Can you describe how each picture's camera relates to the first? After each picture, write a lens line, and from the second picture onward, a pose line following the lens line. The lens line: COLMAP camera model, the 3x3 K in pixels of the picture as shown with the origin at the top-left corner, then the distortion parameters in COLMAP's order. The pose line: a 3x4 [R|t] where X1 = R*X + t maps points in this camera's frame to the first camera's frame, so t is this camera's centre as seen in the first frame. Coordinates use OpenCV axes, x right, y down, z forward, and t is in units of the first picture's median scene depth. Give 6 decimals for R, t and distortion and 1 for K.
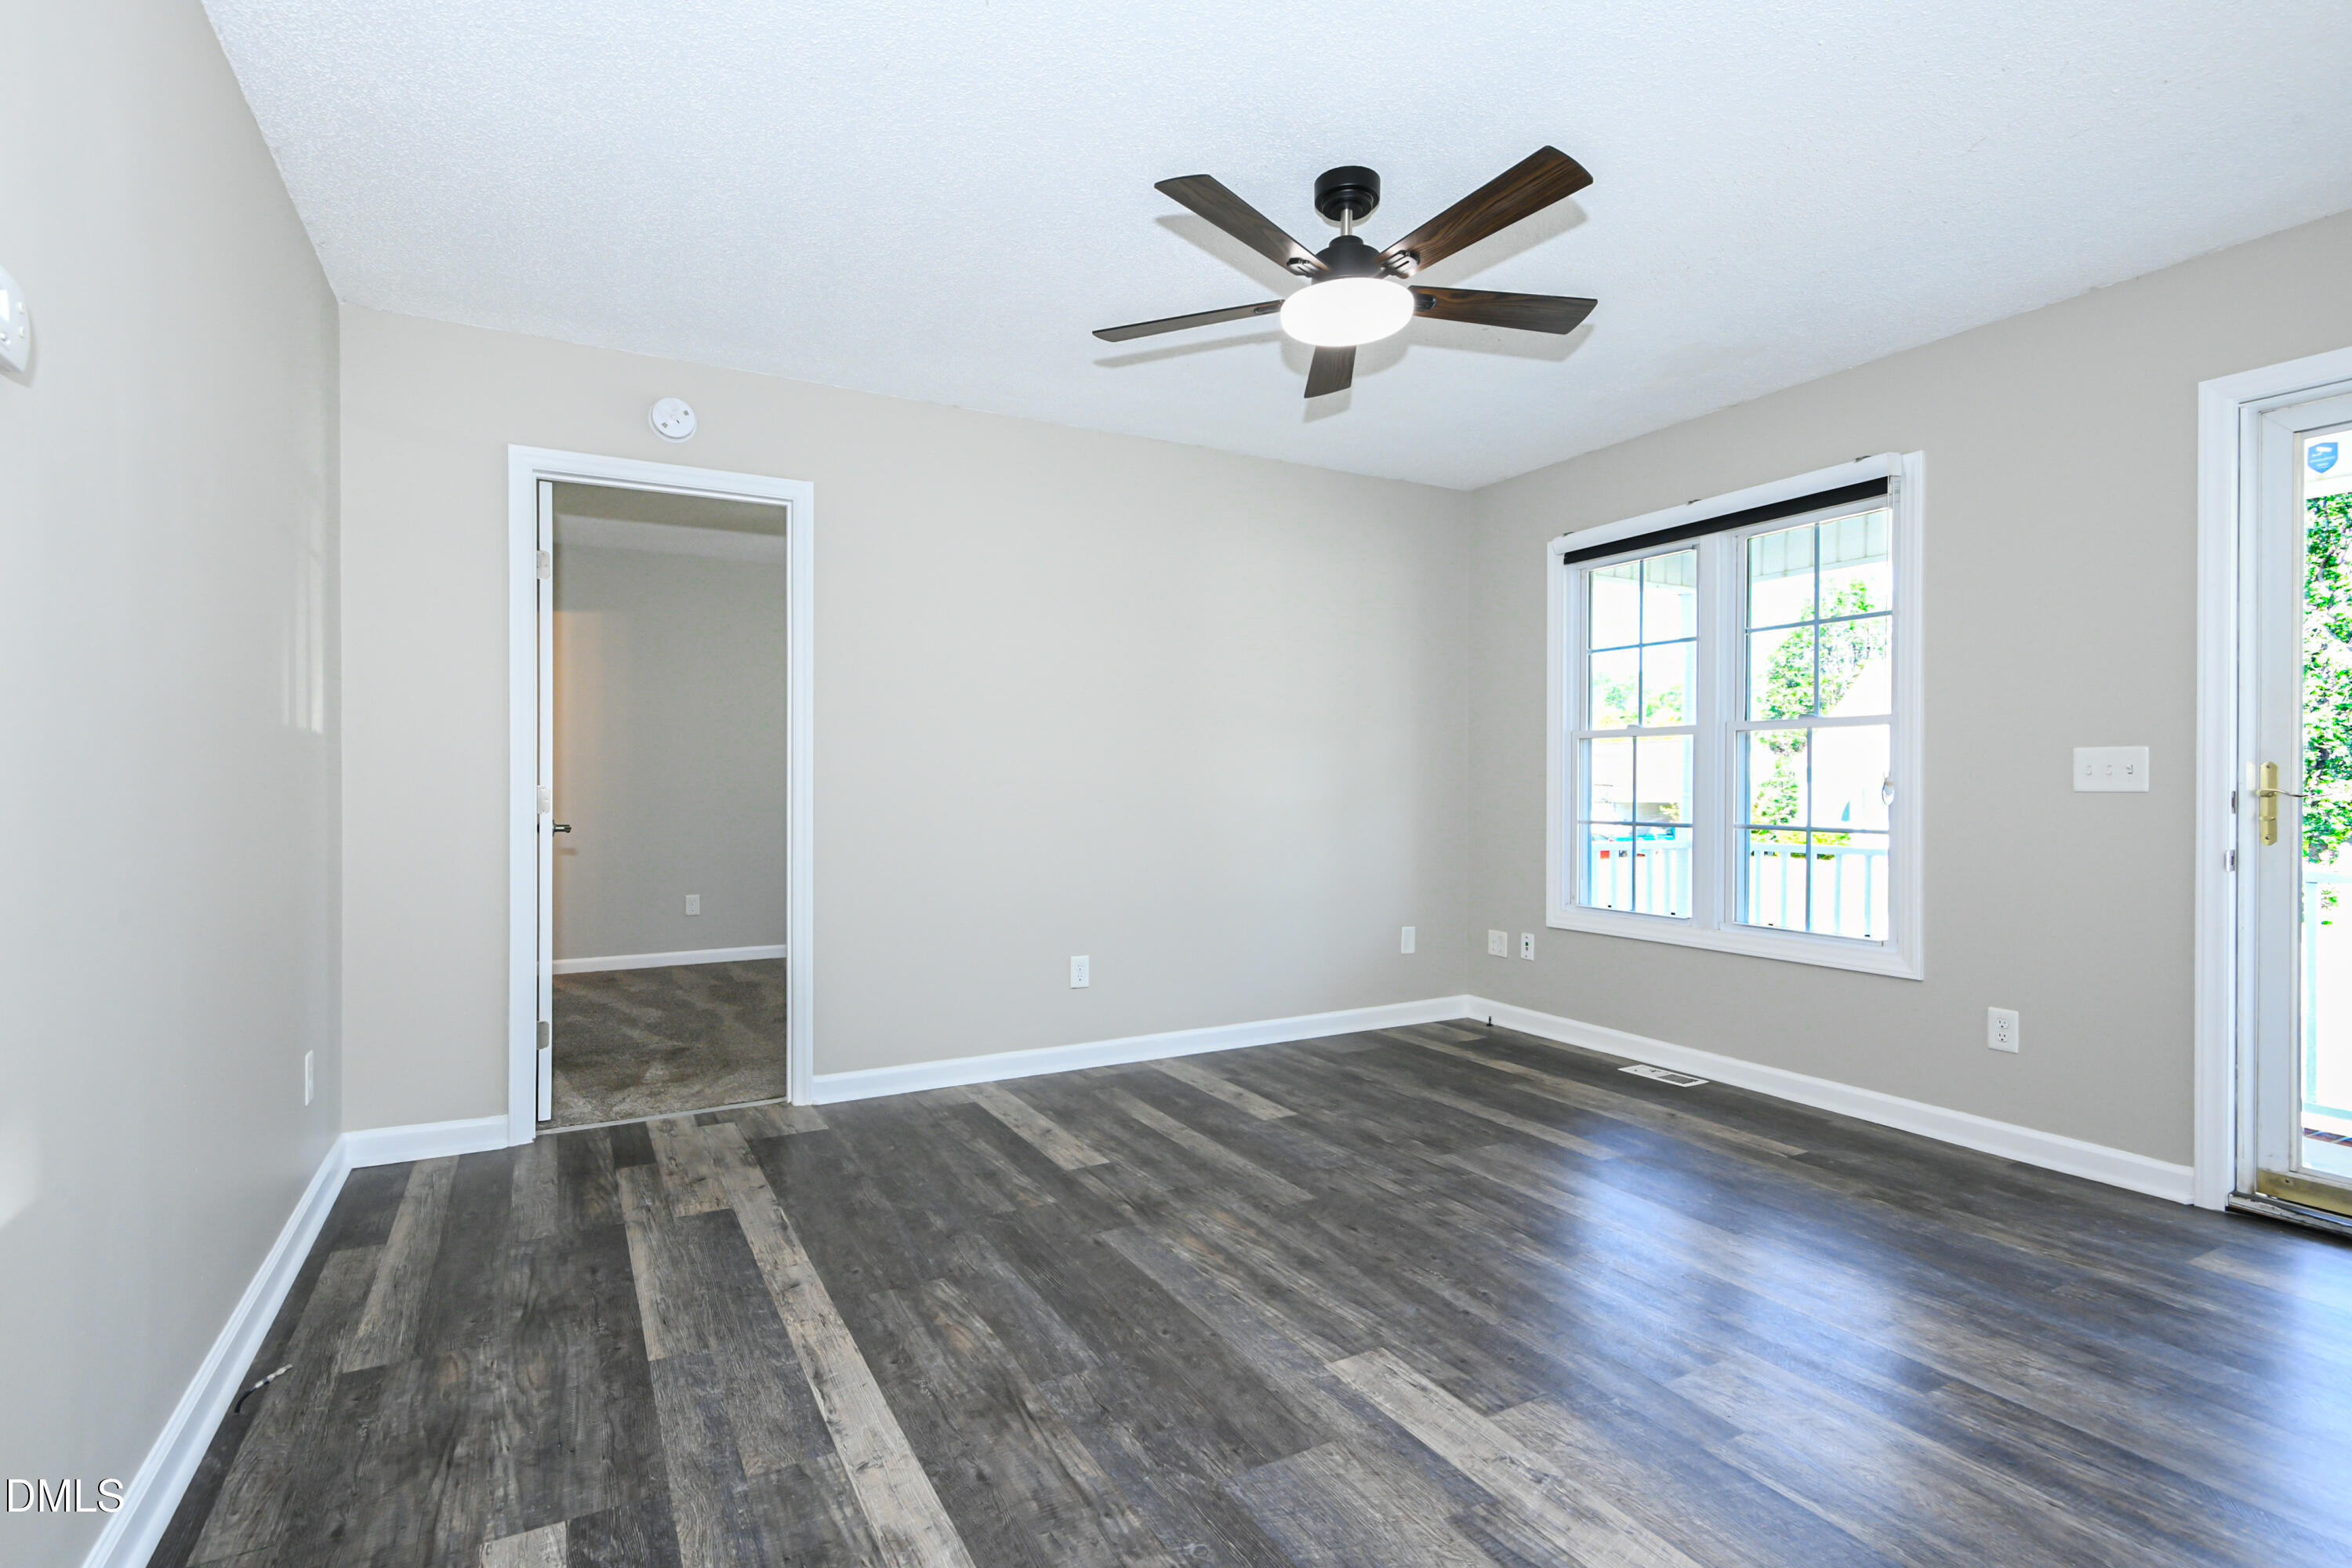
lens RADIAL K [[1126.7, 0, 1163.7], [0, 1126.7, 791.3], [0, 0, 1]] dist [0.012411, -0.004878]
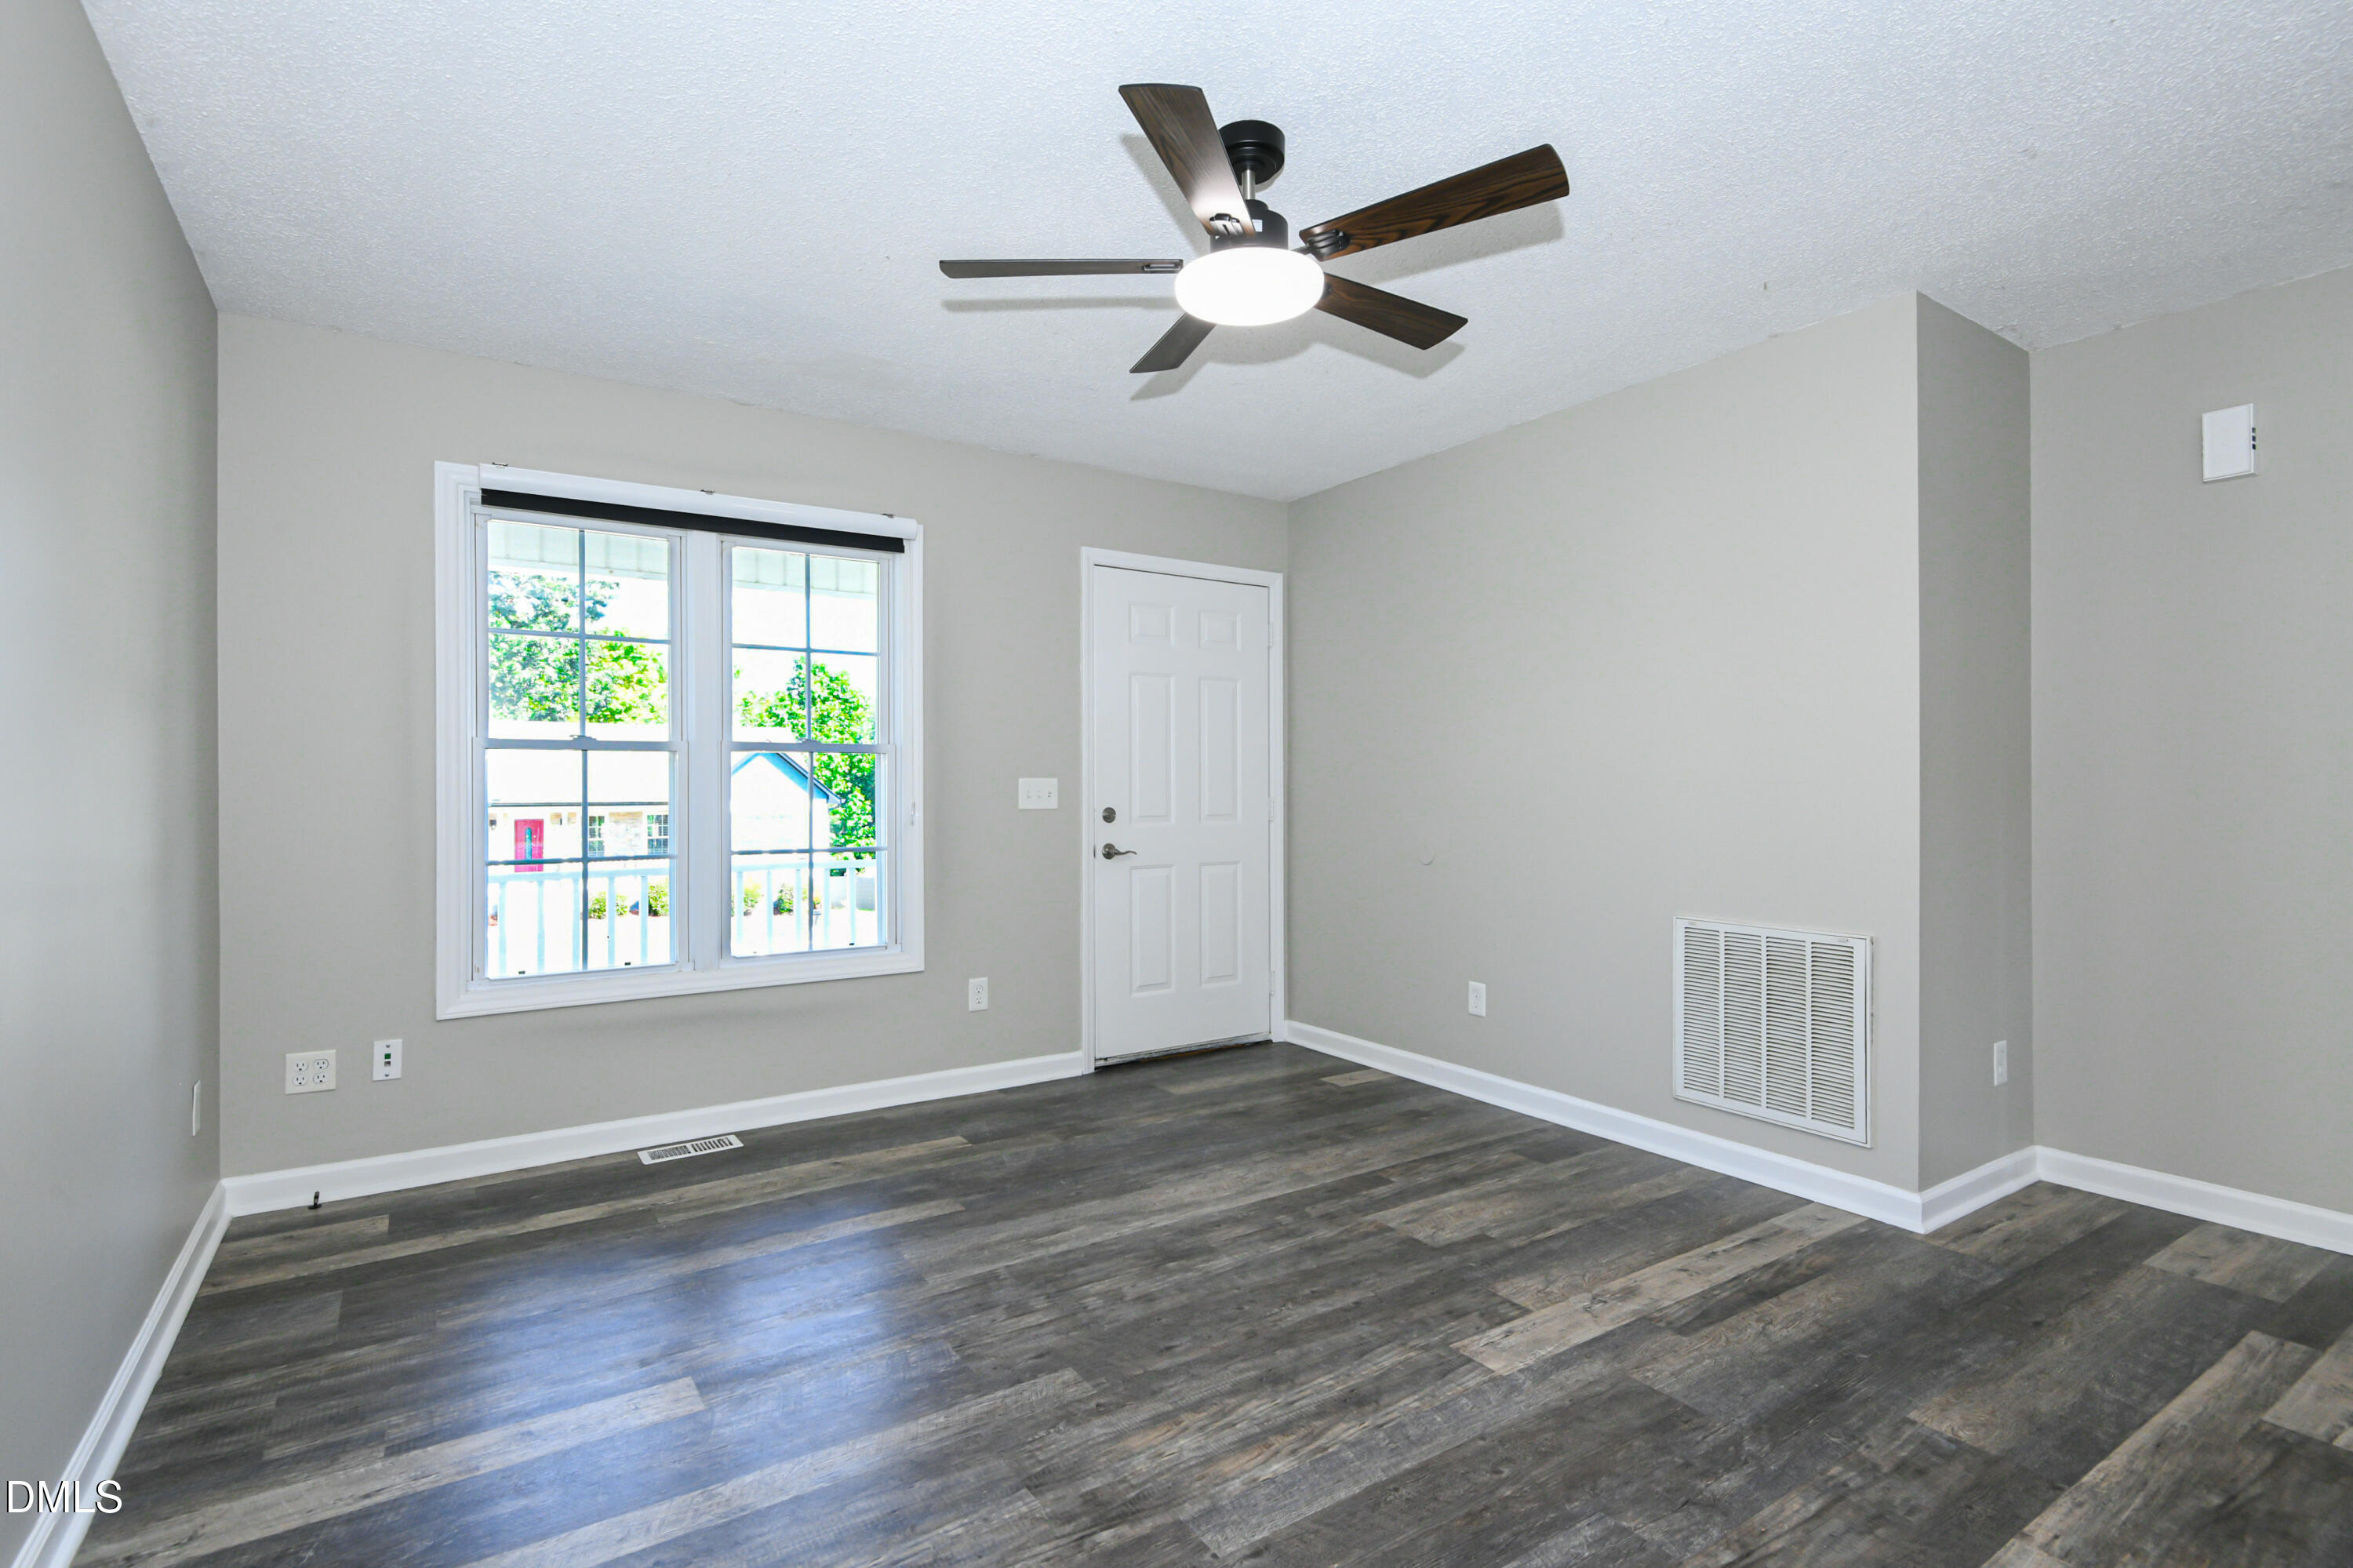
lens RADIAL K [[1127.2, 0, 1159.6], [0, 1127.2, 798.6], [0, 0, 1]] dist [0.012411, -0.004878]
pose [[-0.085345, -0.012804, 0.996269, -0.640017], [0.011281, 0.999841, 0.013816, -0.033496], [-0.996288, 0.012418, -0.085187, 1.029581]]
